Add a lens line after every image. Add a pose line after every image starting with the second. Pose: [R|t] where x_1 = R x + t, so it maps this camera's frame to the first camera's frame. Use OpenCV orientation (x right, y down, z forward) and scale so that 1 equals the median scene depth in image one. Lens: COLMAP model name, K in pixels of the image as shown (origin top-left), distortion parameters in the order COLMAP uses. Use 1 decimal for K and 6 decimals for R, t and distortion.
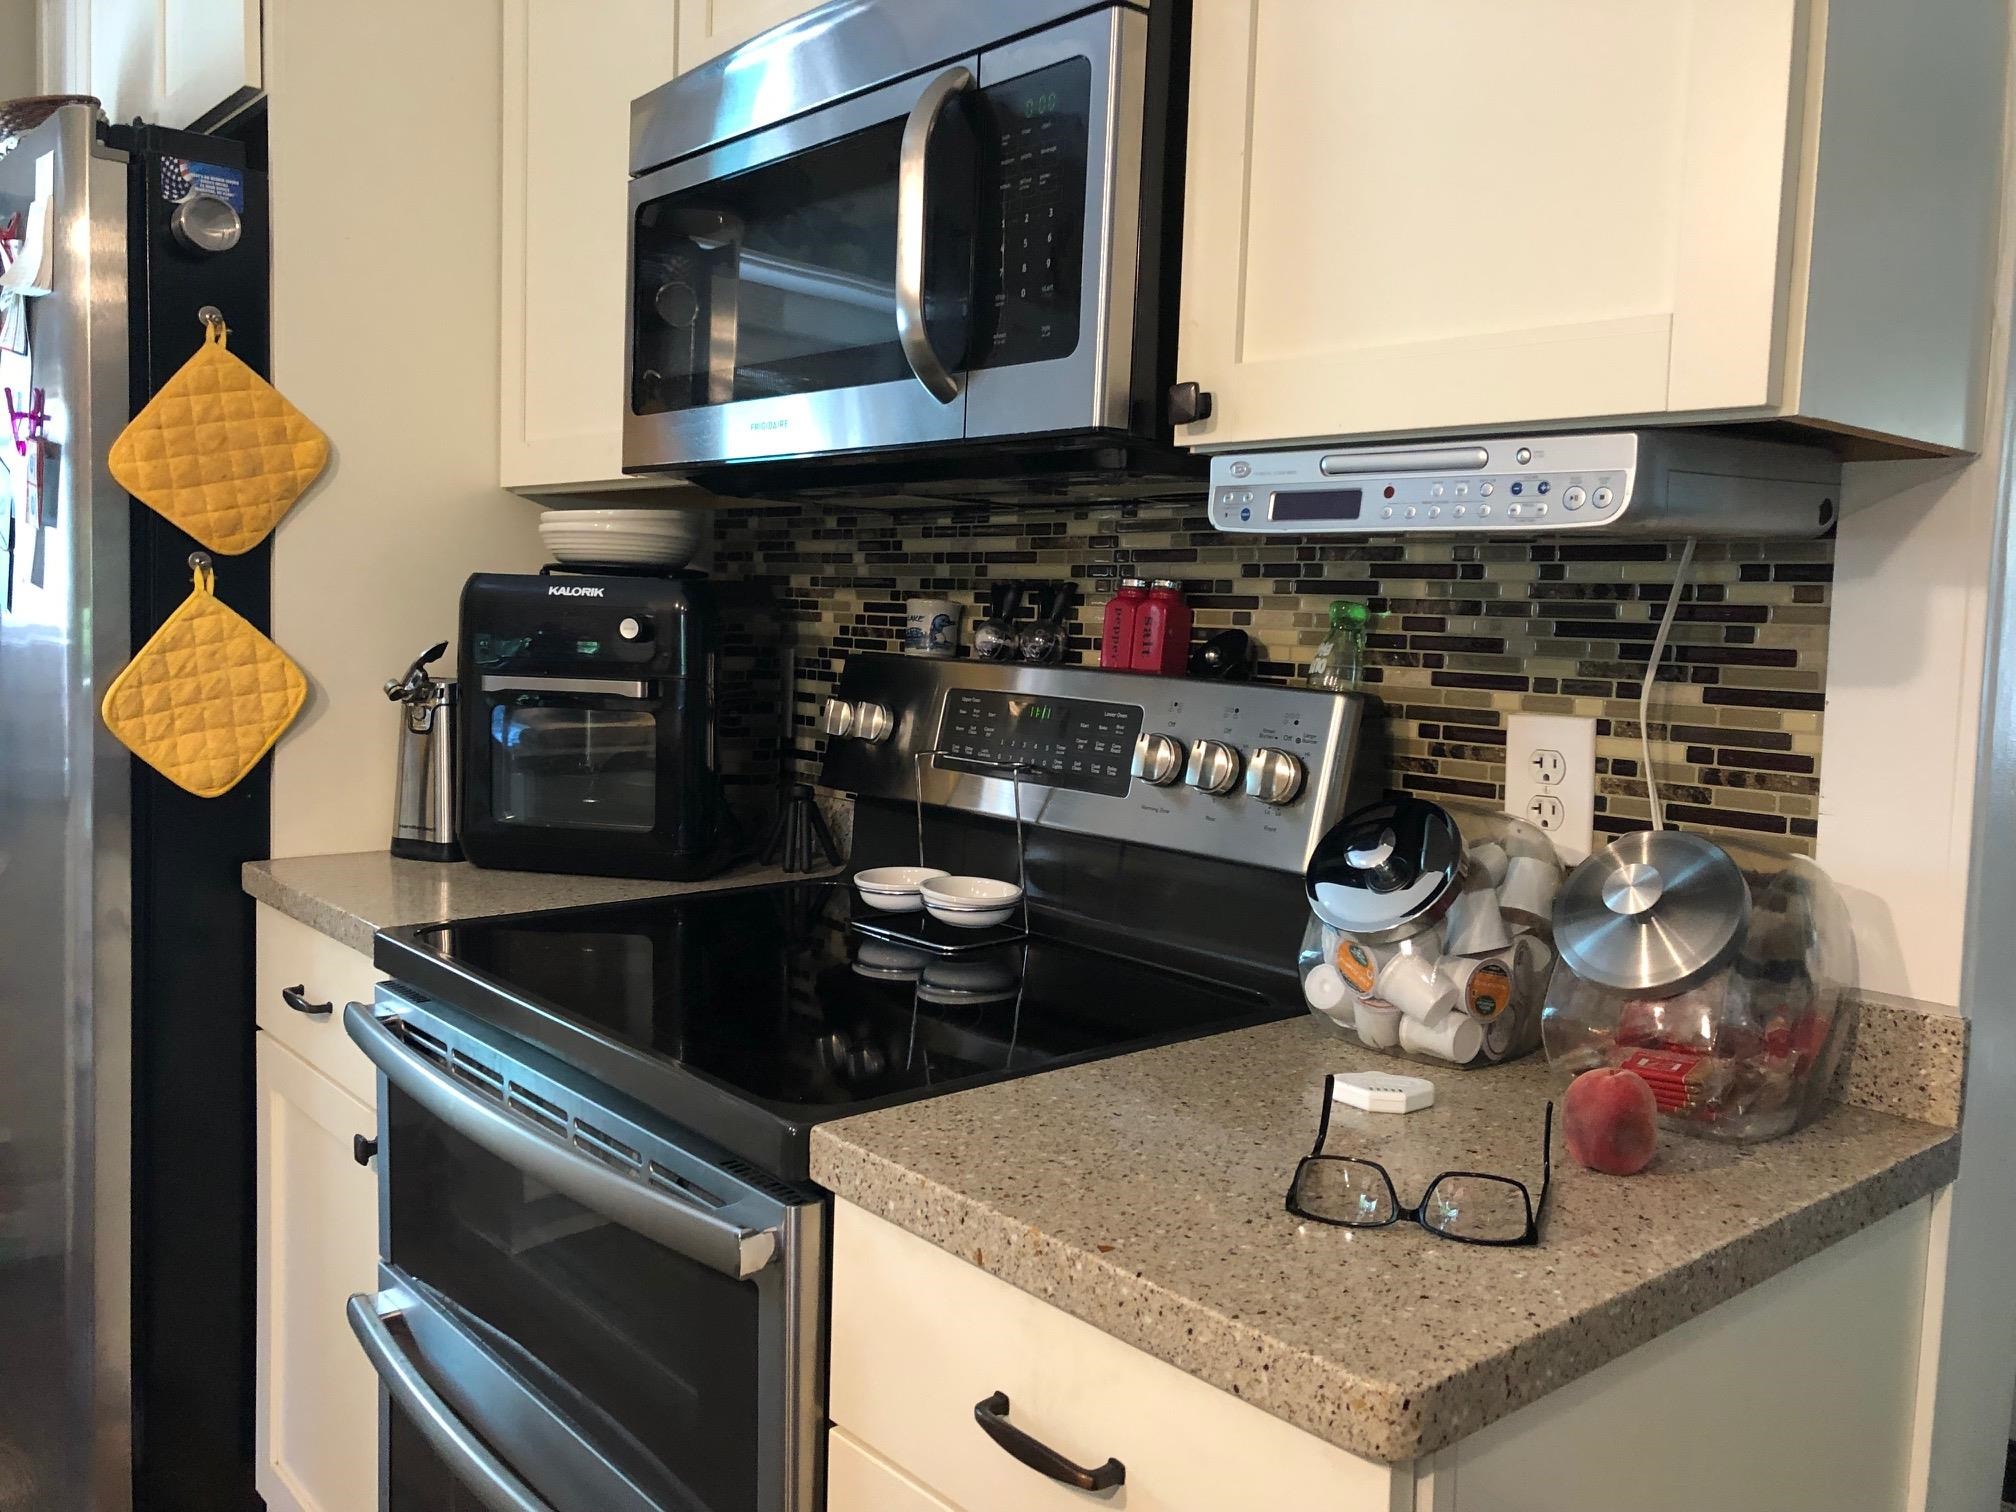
lens RADIAL K [[1683.0, 0, 1008.0], [0, 1683.0, 756.0], [0, 0, 1]] dist [0.040201, -0.008923]
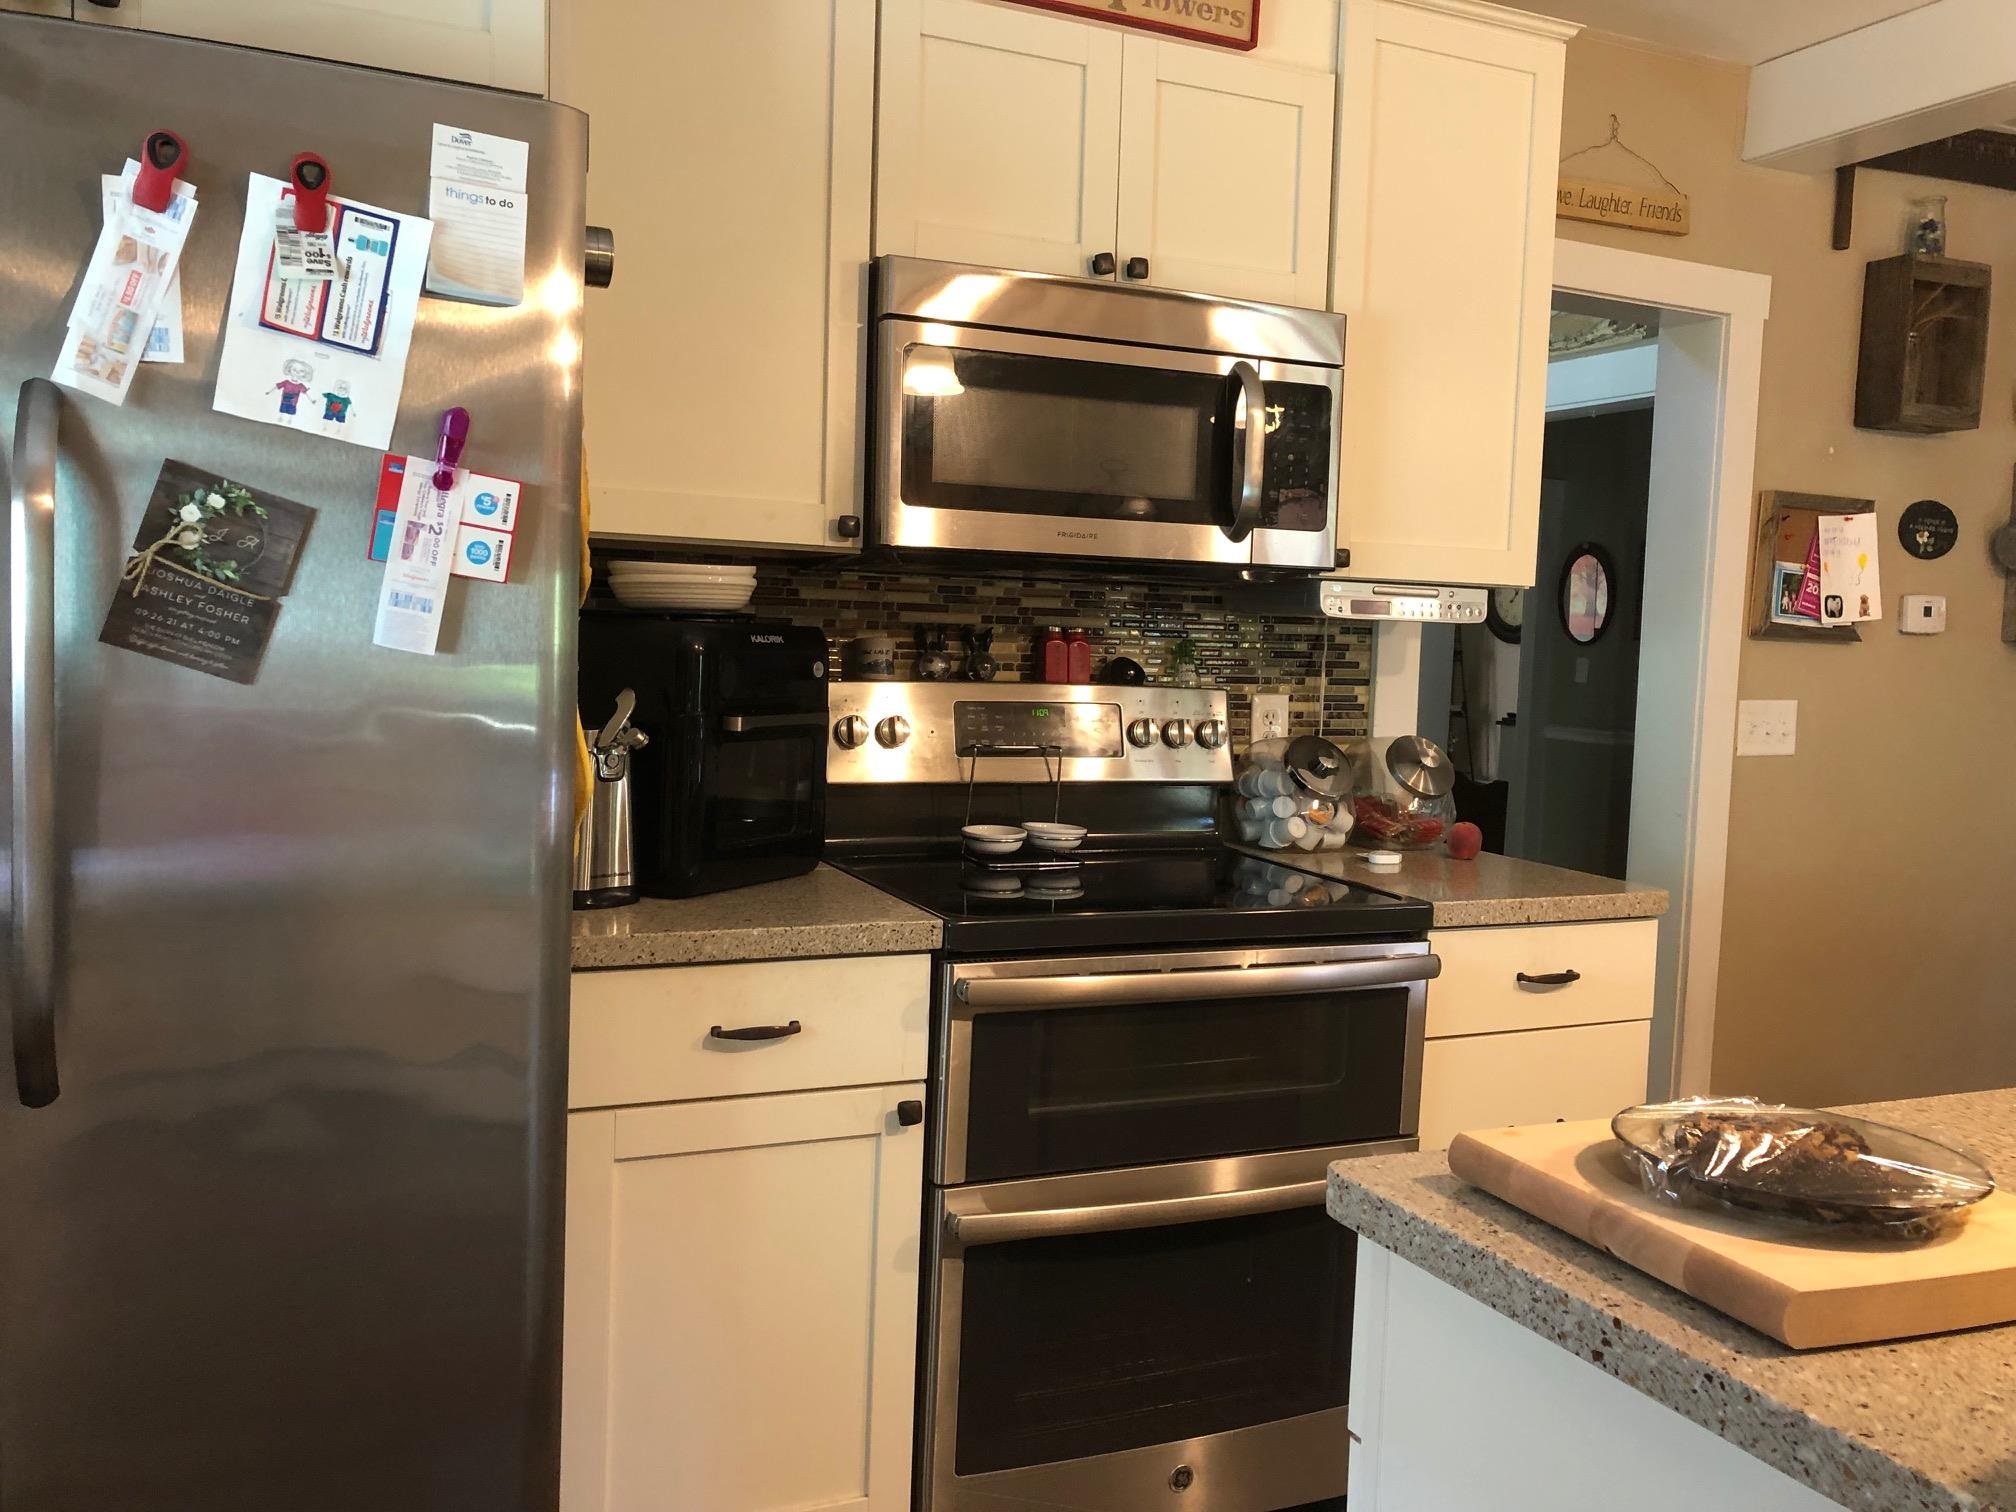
lens RADIAL K [[1649.7, 0, 1008.0], [0, 1649.7, 756.0], [0, 0, 1]] dist [0.216315, -0.001779]
pose [[0.274699, -0.097070, 0.956618, -1.805450], [0.058494, 0.994736, 0.084141, -0.143229], [-0.959749, 0.032842, 0.278931, 0.724621]]
